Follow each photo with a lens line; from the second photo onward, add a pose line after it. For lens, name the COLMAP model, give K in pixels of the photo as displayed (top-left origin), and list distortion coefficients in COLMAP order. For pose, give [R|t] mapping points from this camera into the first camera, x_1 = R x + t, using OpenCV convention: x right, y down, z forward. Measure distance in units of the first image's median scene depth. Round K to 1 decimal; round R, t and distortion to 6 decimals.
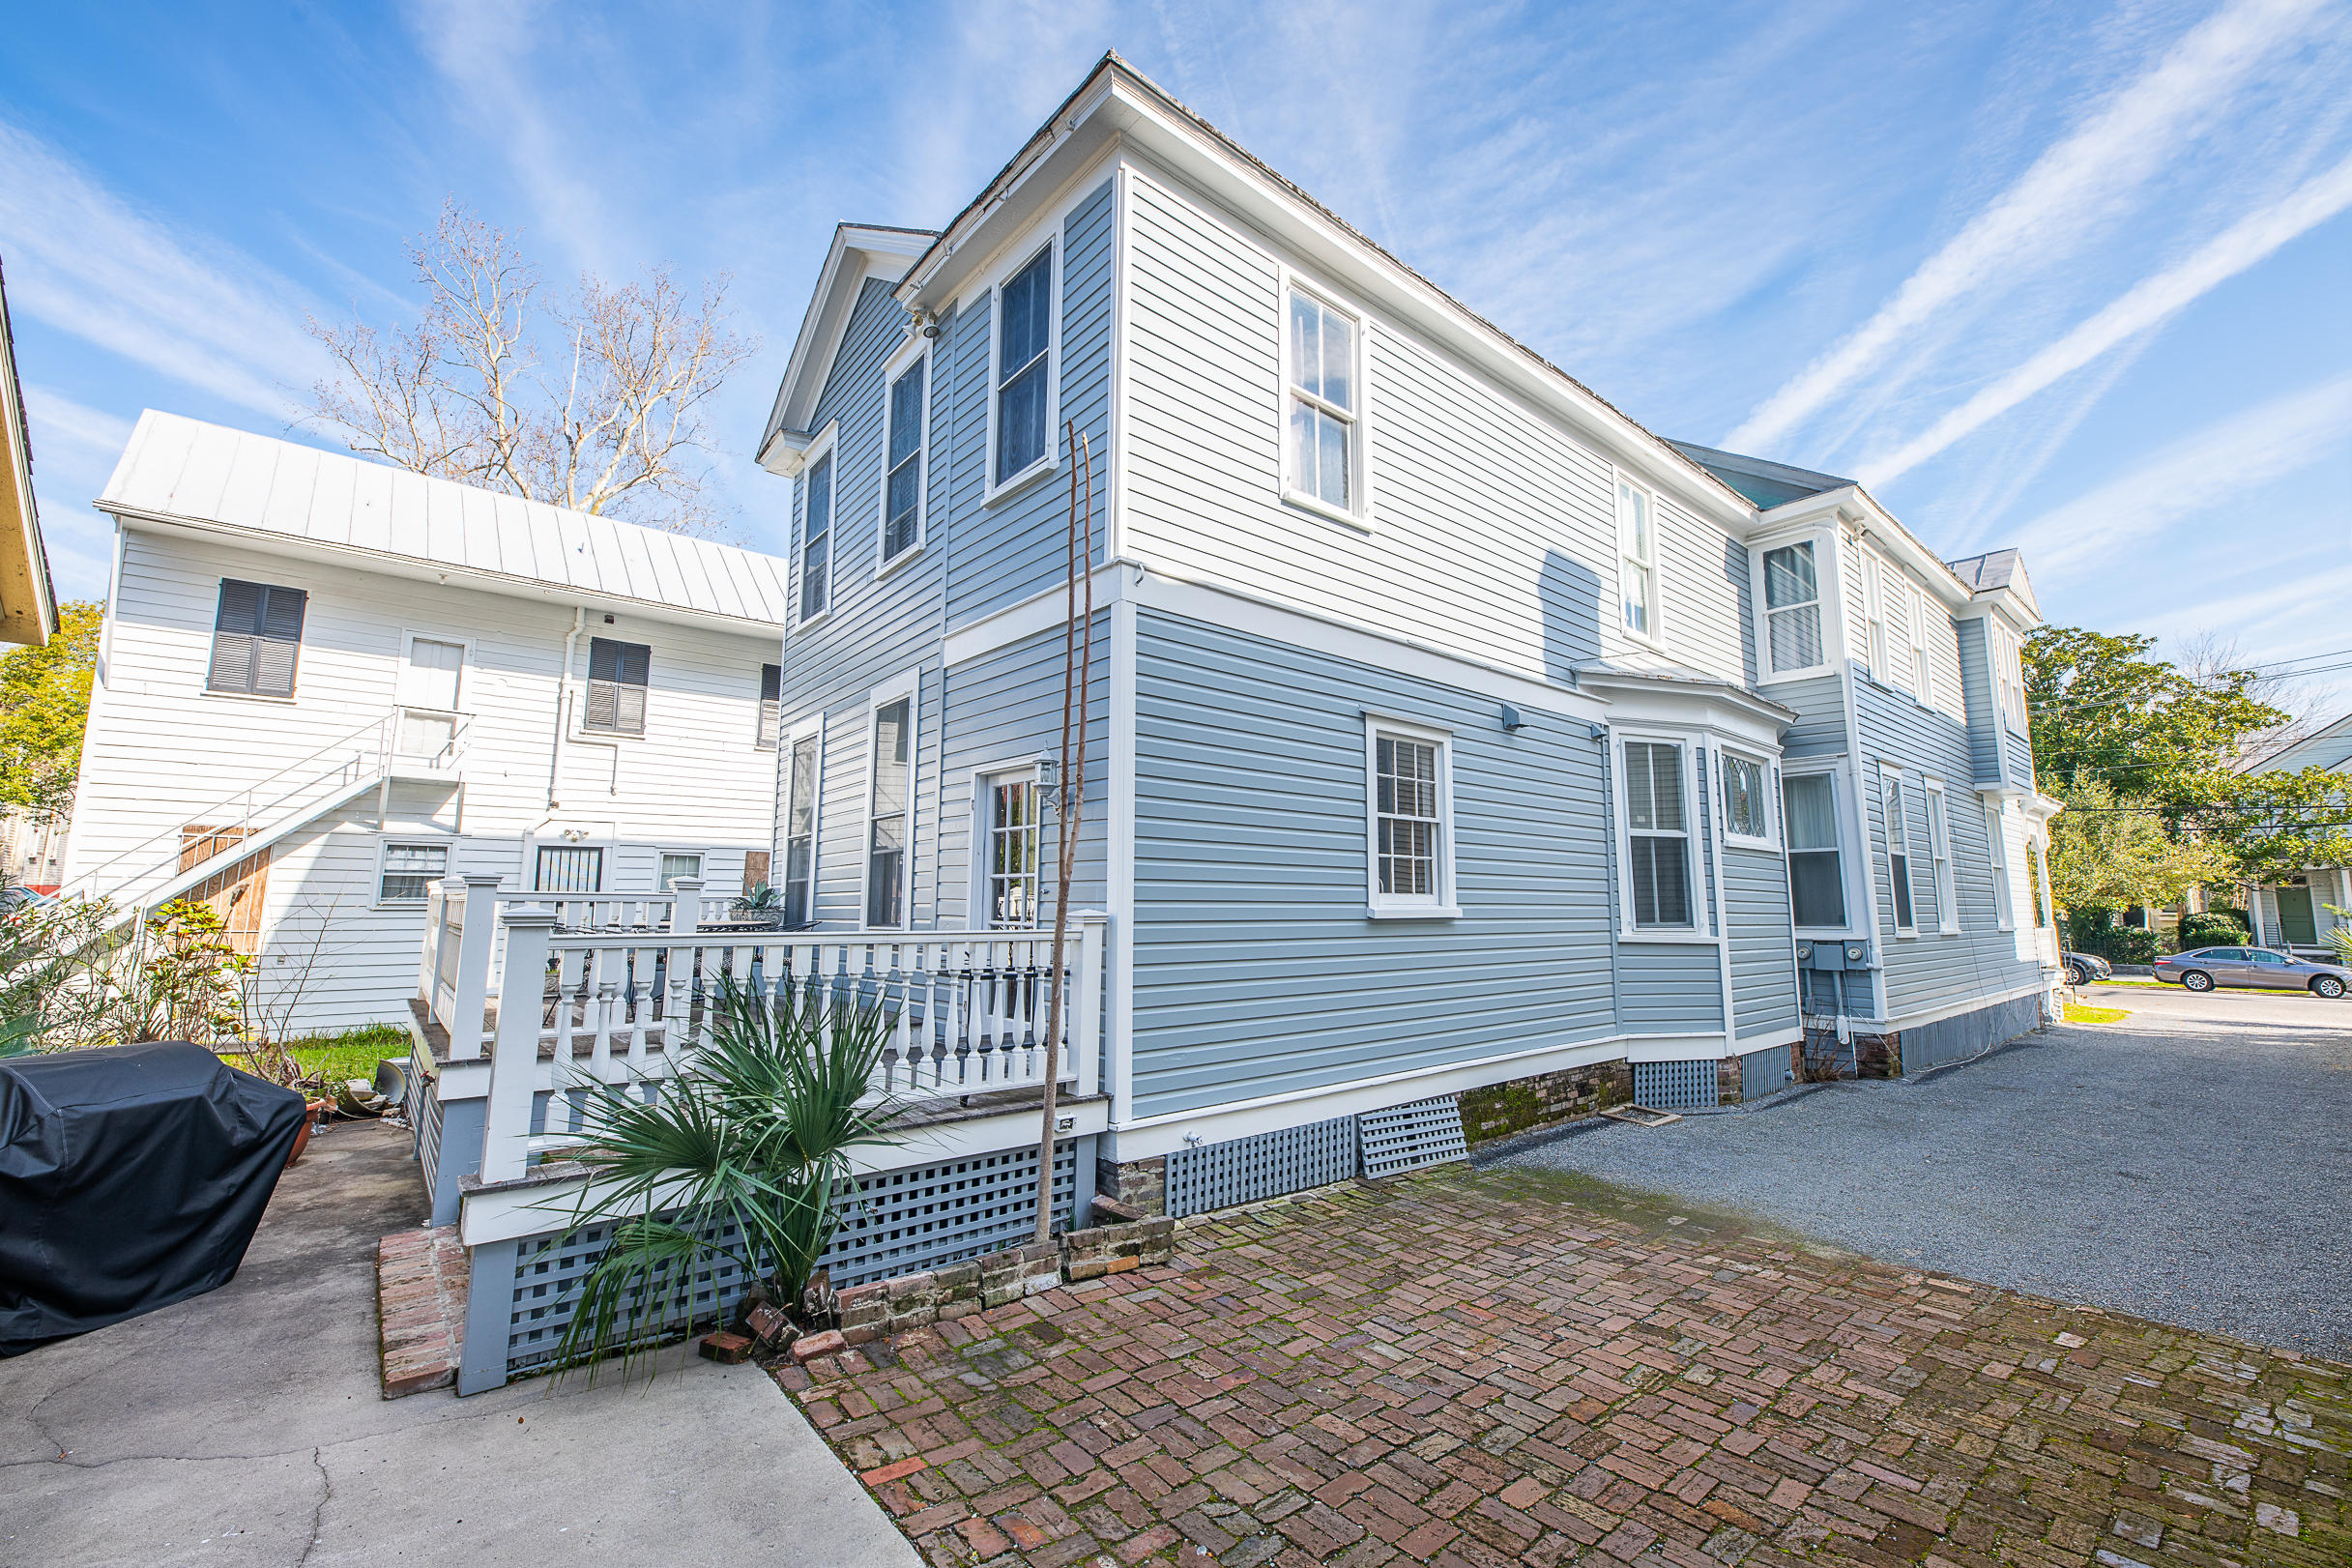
lens RADIAL K [[949.5, 0, 1162.2], [0, 949.5, 772.6], [0, 0, 1]] dist [0.011680, -0.008168]
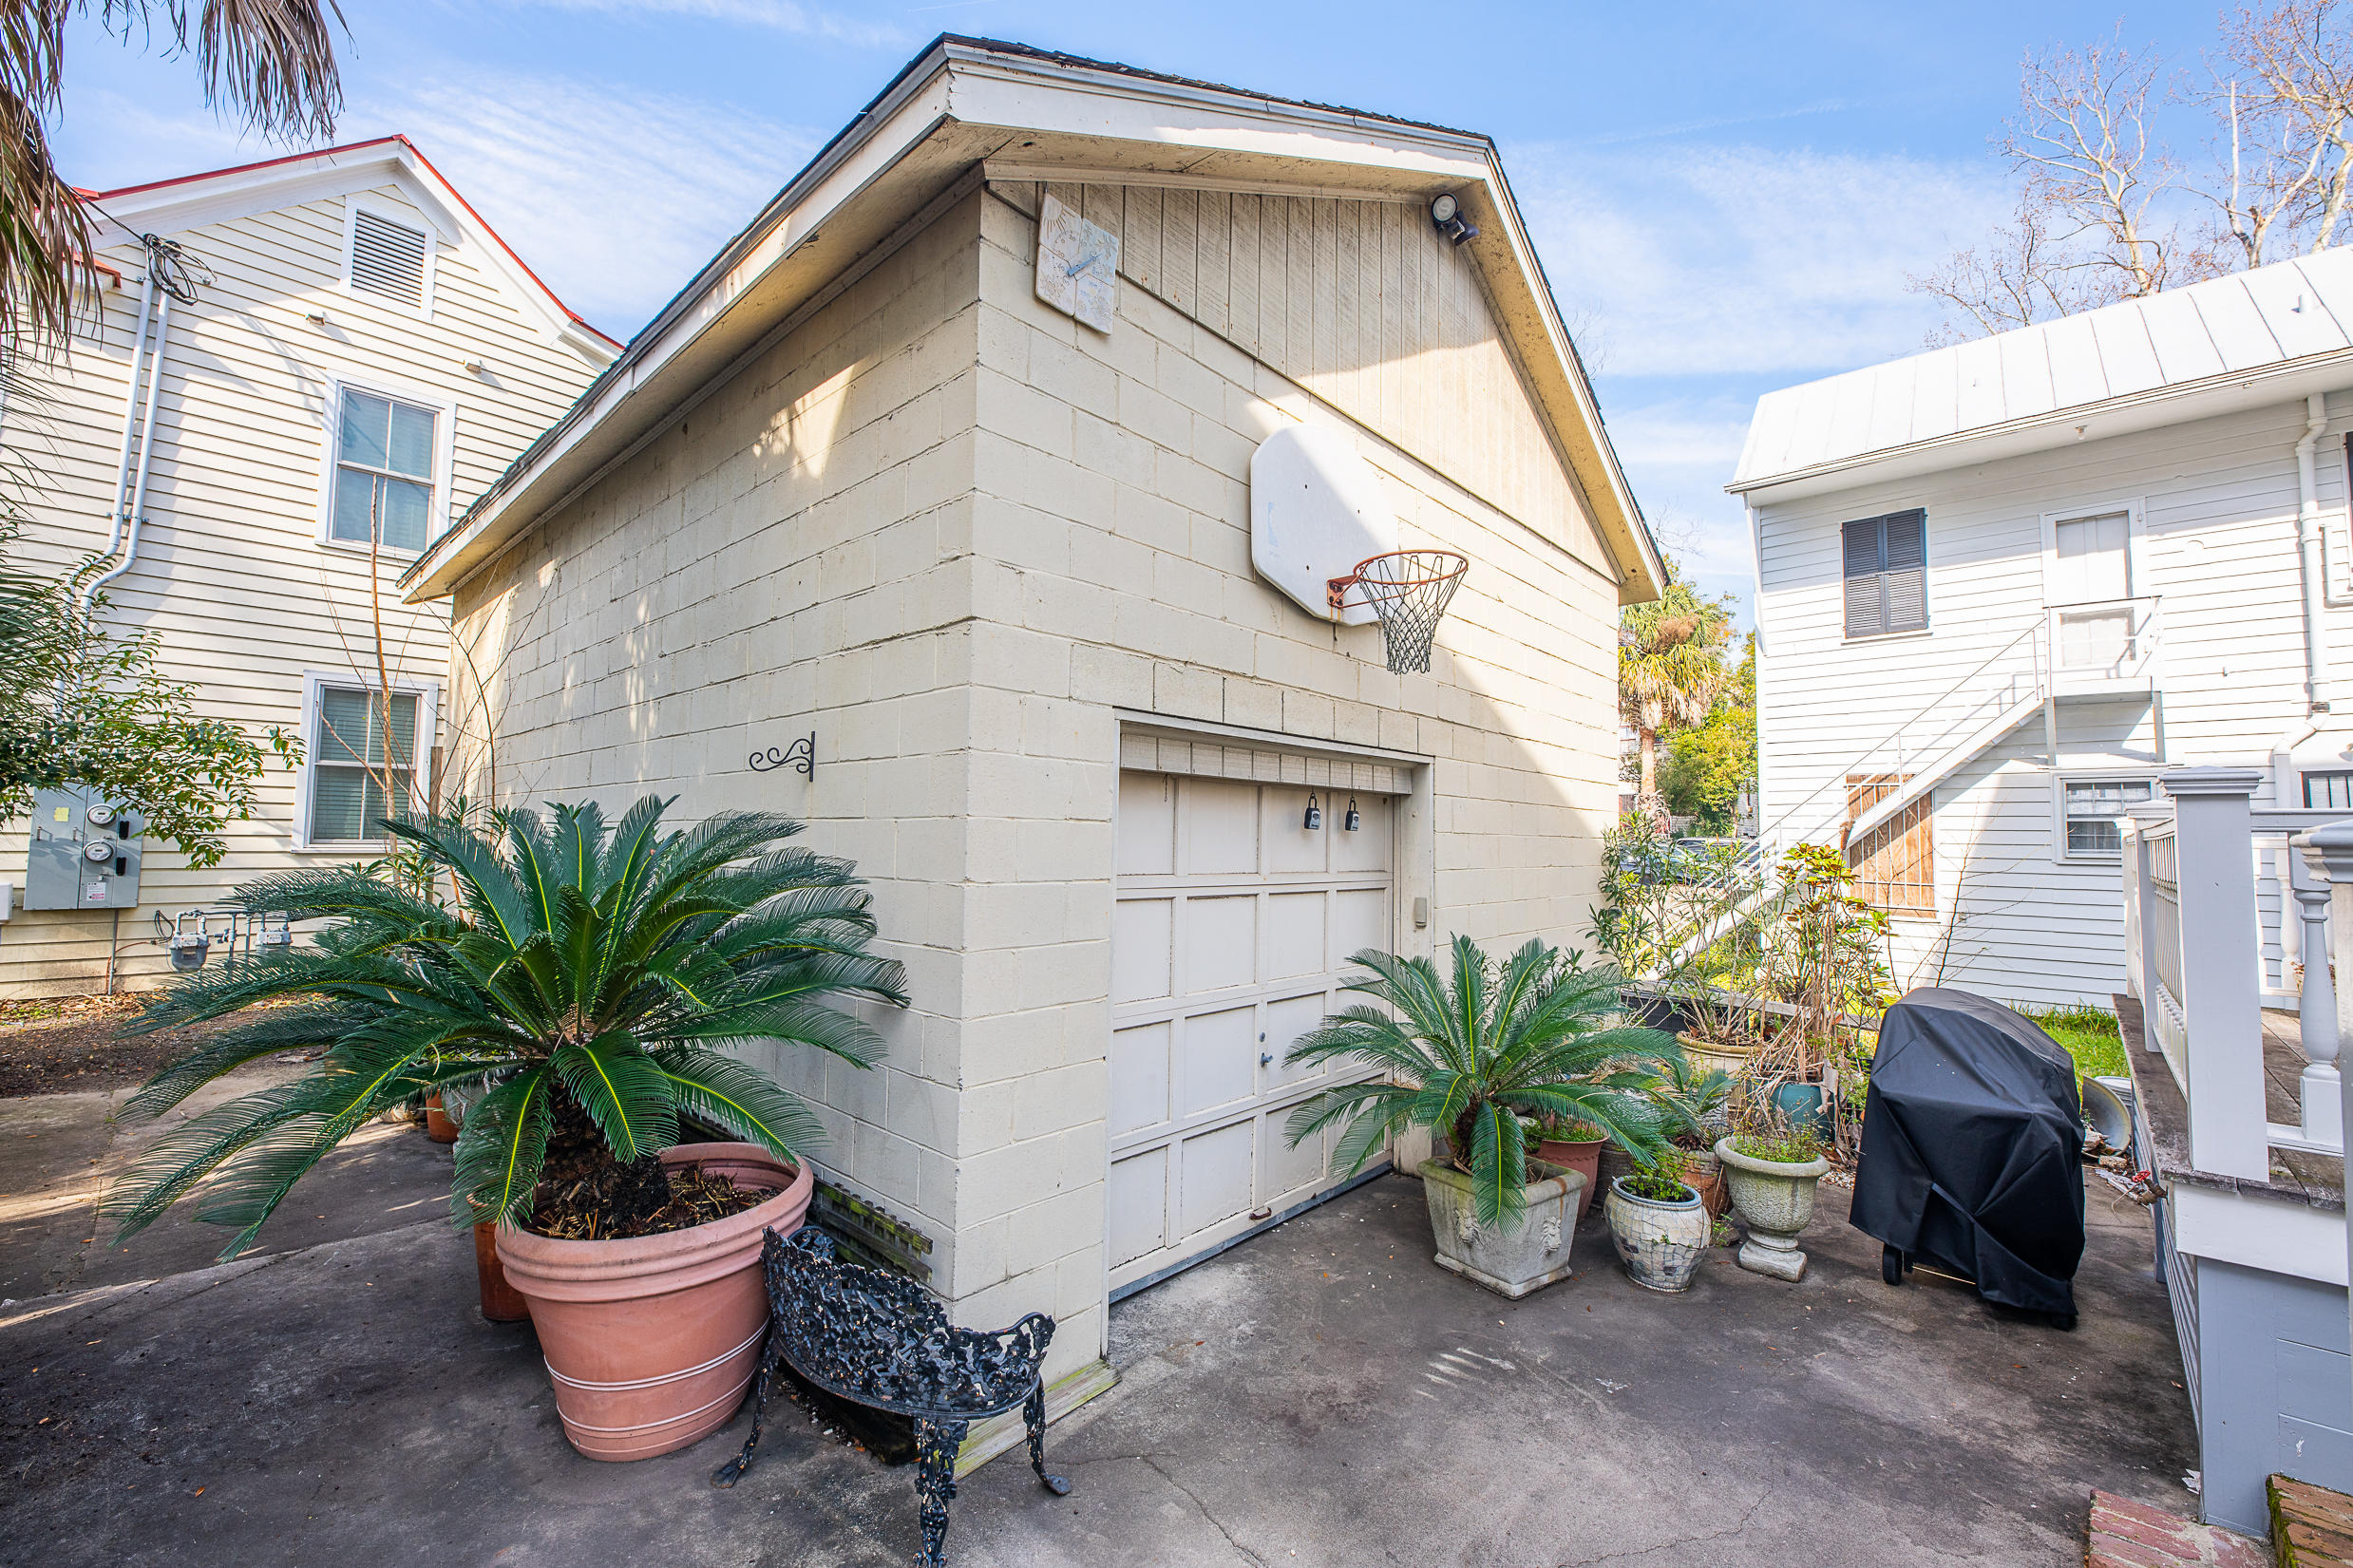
lens RADIAL K [[949.8, 0, 1204.3], [0, 949.8, 778.3], [0, 0, 1]] dist [0.011680, -0.008168]
pose [[0.139892, -0.072684, -0.987495, -0.143316], [0.121666, 0.991007, -0.055707, 0.032839], [0.982663, -0.112352, 0.147477, 0.200482]]
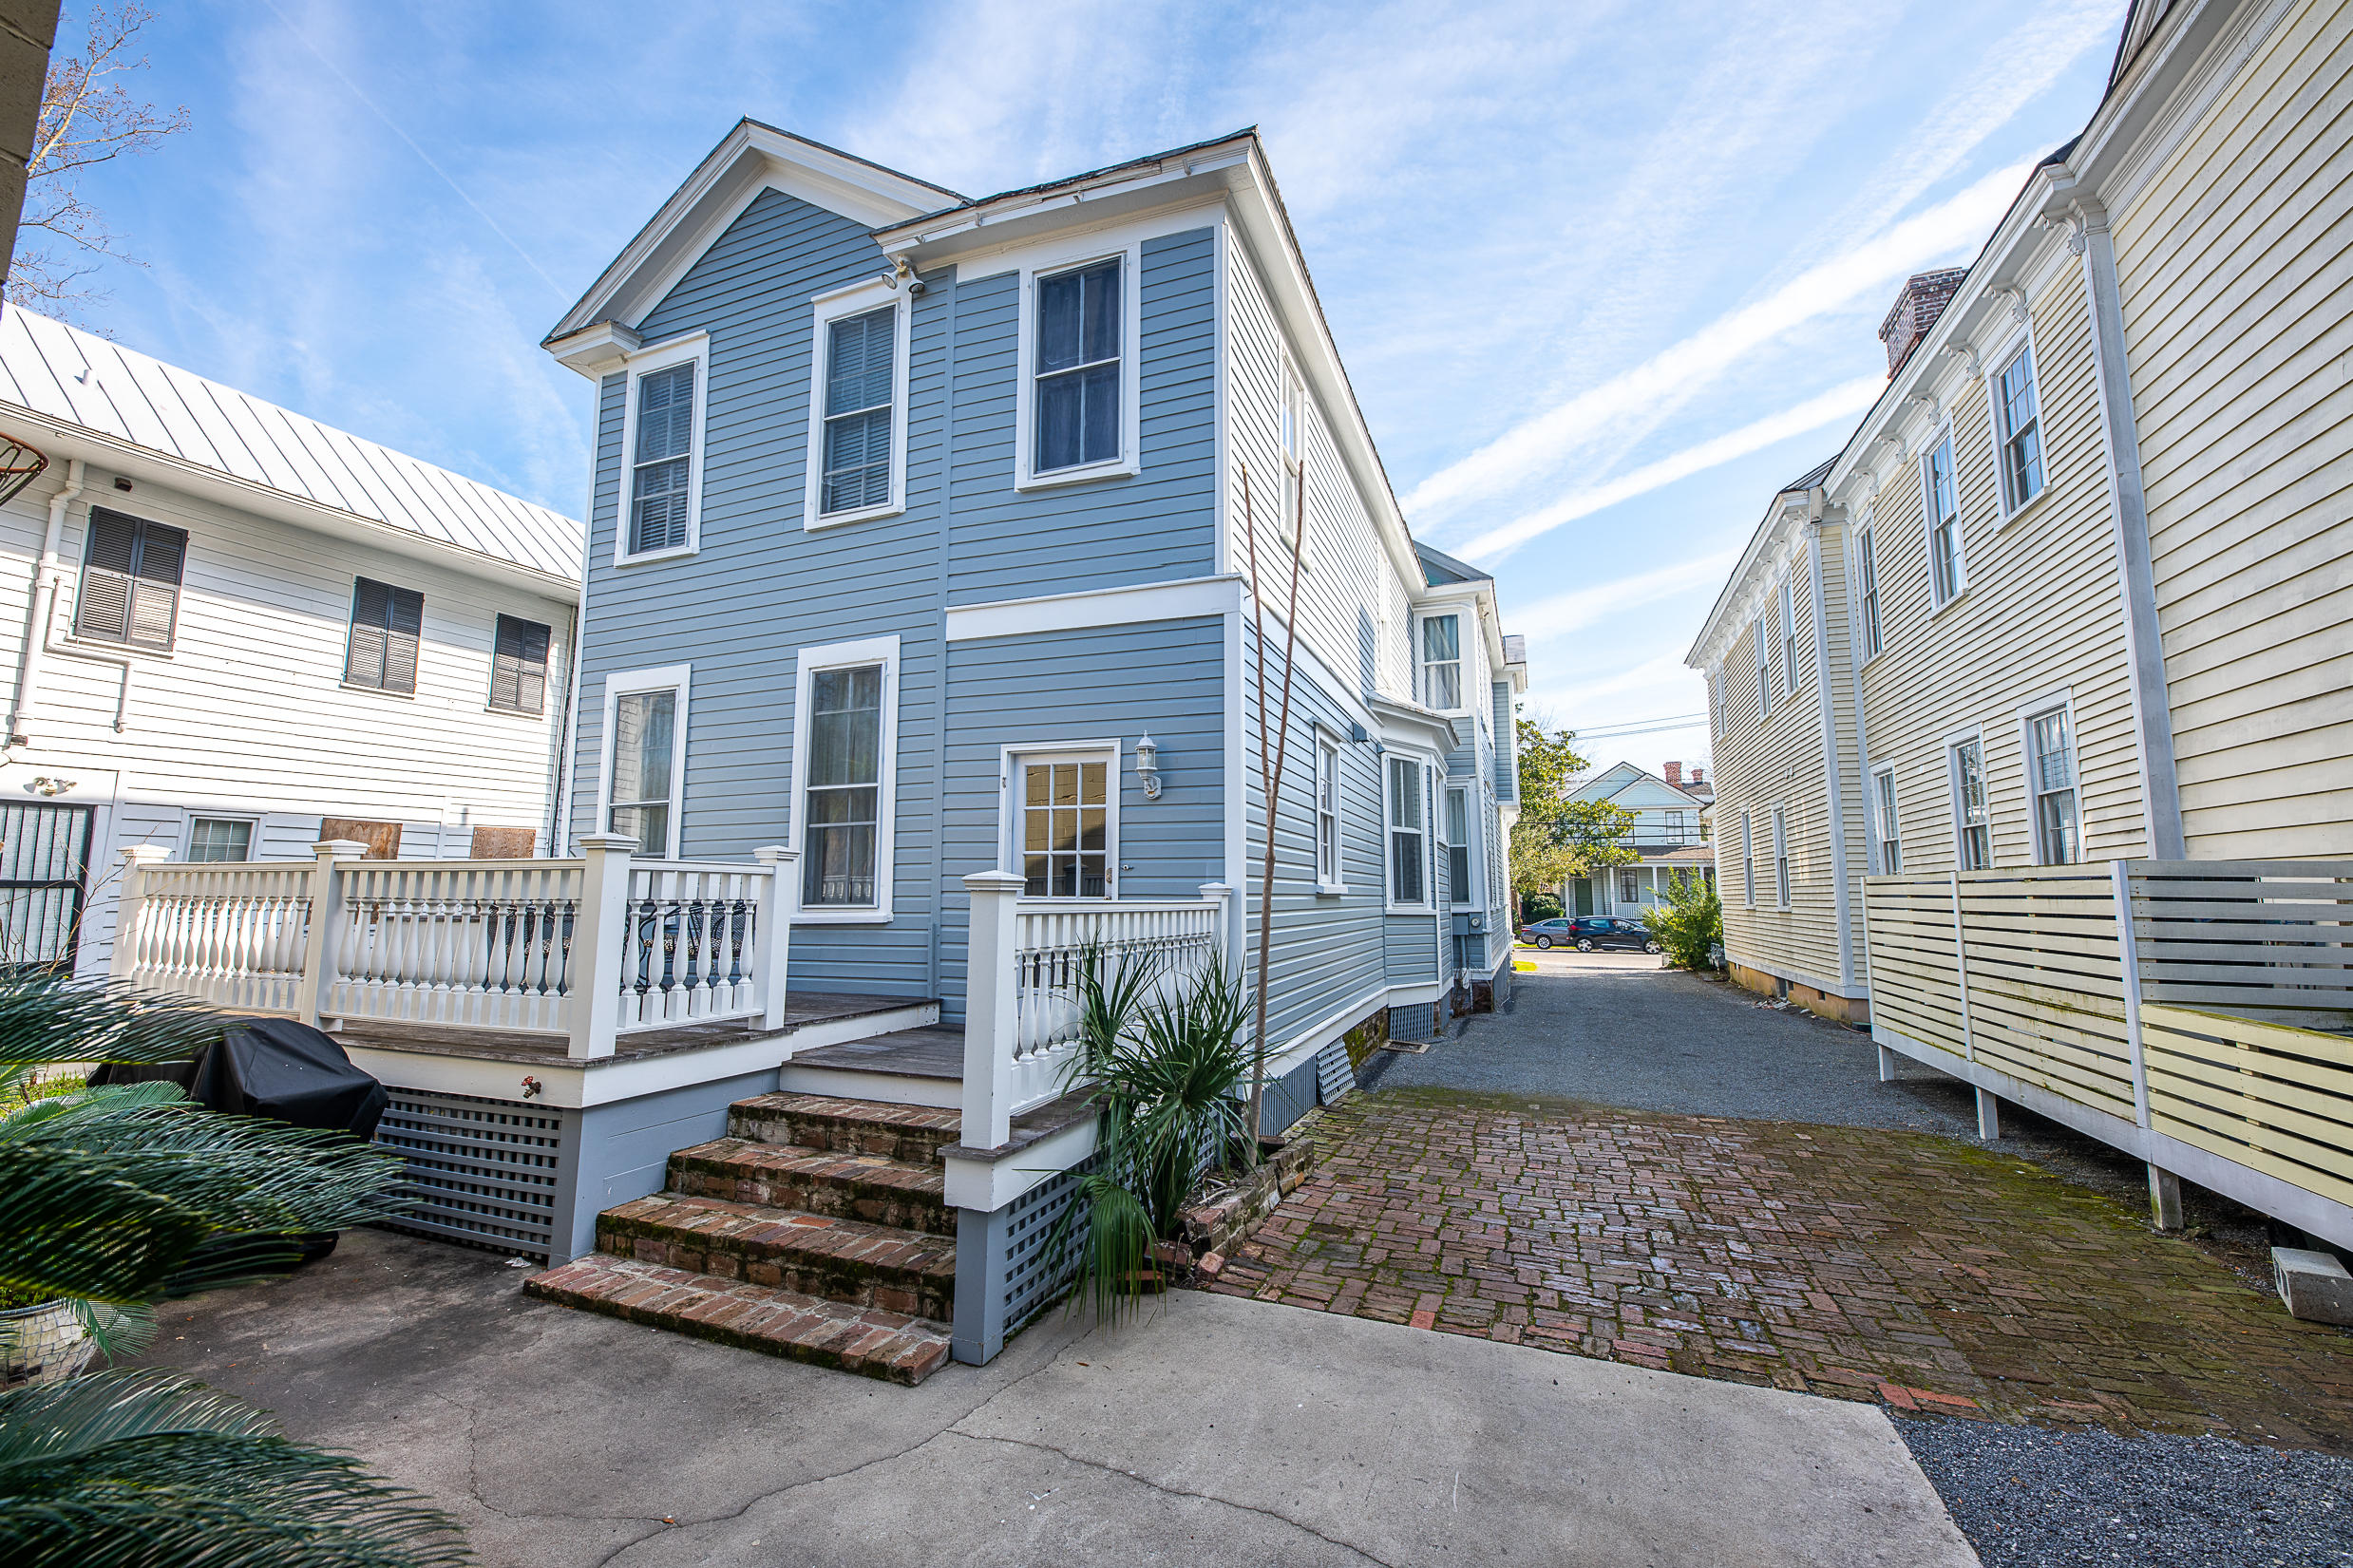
lens RADIAL K [[949.8, 0, 1141.4], [0, 949.8, 770.3], [0, 0, 1]] dist [0.011680, -0.008168]
pose [[0.884513, 0.059118, 0.462754, -0.303282], [-0.063660, 0.997955, -0.005812, 0.009962], [-0.462151, -0.024318, 0.886468, 0.018610]]
